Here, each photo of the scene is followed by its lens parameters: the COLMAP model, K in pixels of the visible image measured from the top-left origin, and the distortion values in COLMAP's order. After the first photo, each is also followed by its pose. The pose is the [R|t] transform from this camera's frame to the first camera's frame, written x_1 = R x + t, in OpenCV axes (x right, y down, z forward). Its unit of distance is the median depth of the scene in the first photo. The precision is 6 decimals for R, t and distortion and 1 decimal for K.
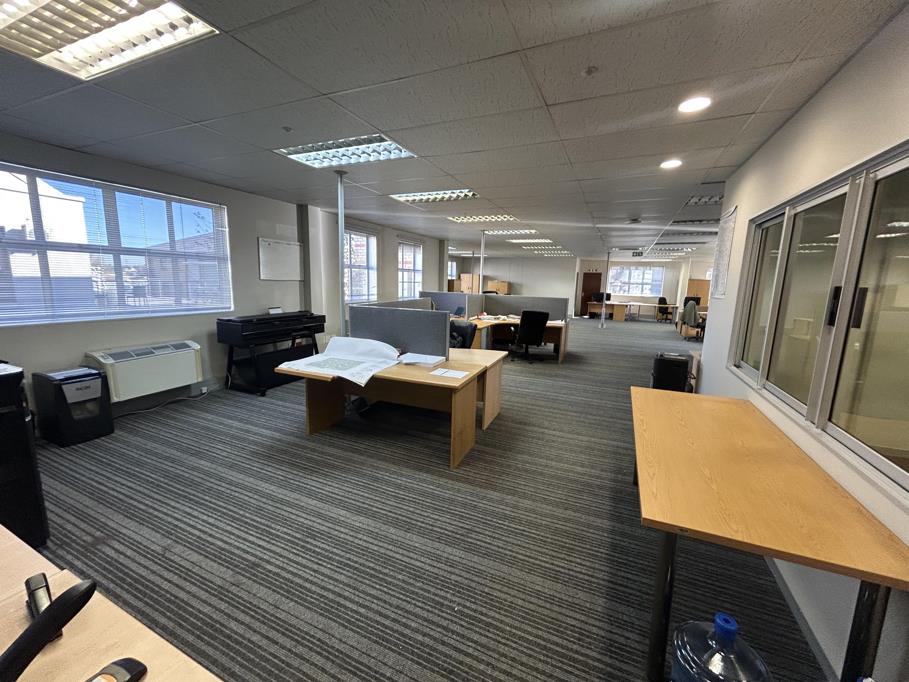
lens RADIAL K [[370.5, 0, 453.4], [0, 370.5, 339.3], [0, 0, 1]] dist [-0.001639, 0.001135]
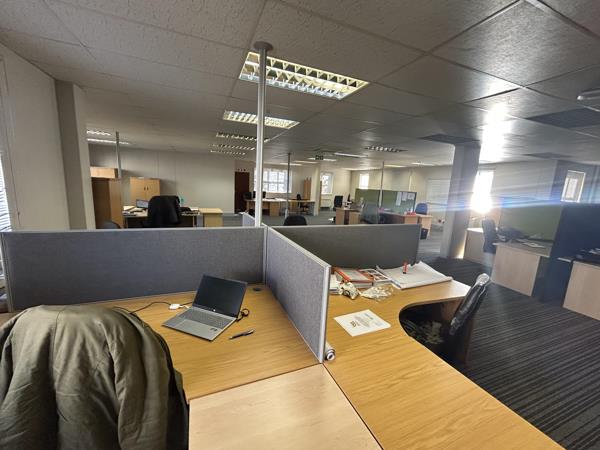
lens RADIAL K [[244.6, 0, 300.0], [0, 244.6, 224.2], [0, 0, 1]] dist [-0.001639, 0.001135]
pose [[0.694262, -0.111552, 0.711025, -0.169407], [0.083901, 0.993724, 0.073982, -0.321453], [-0.714816, 0.008293, 0.699264, 1.809961]]
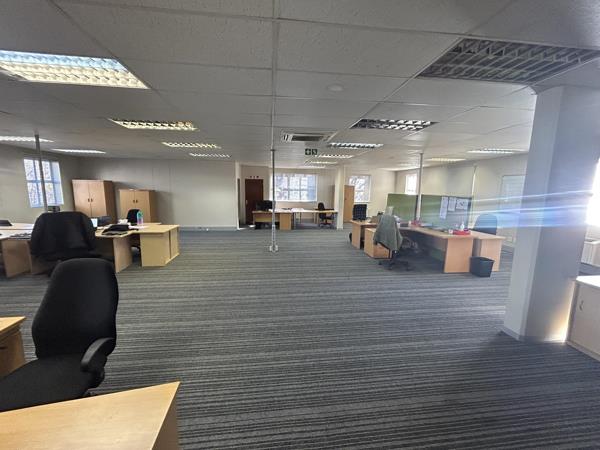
lens RADIAL K [[244.6, 0, 300.4], [0, 244.6, 224.2], [0, 0, 1]] dist [-0.001639, 0.001135]
pose [[0.856771, -0.086946, 0.508315, 0.715198], [0.089974, 0.995769, 0.018671, -0.317015], [-0.507788, 0.029739, 0.860969, 1.939921]]
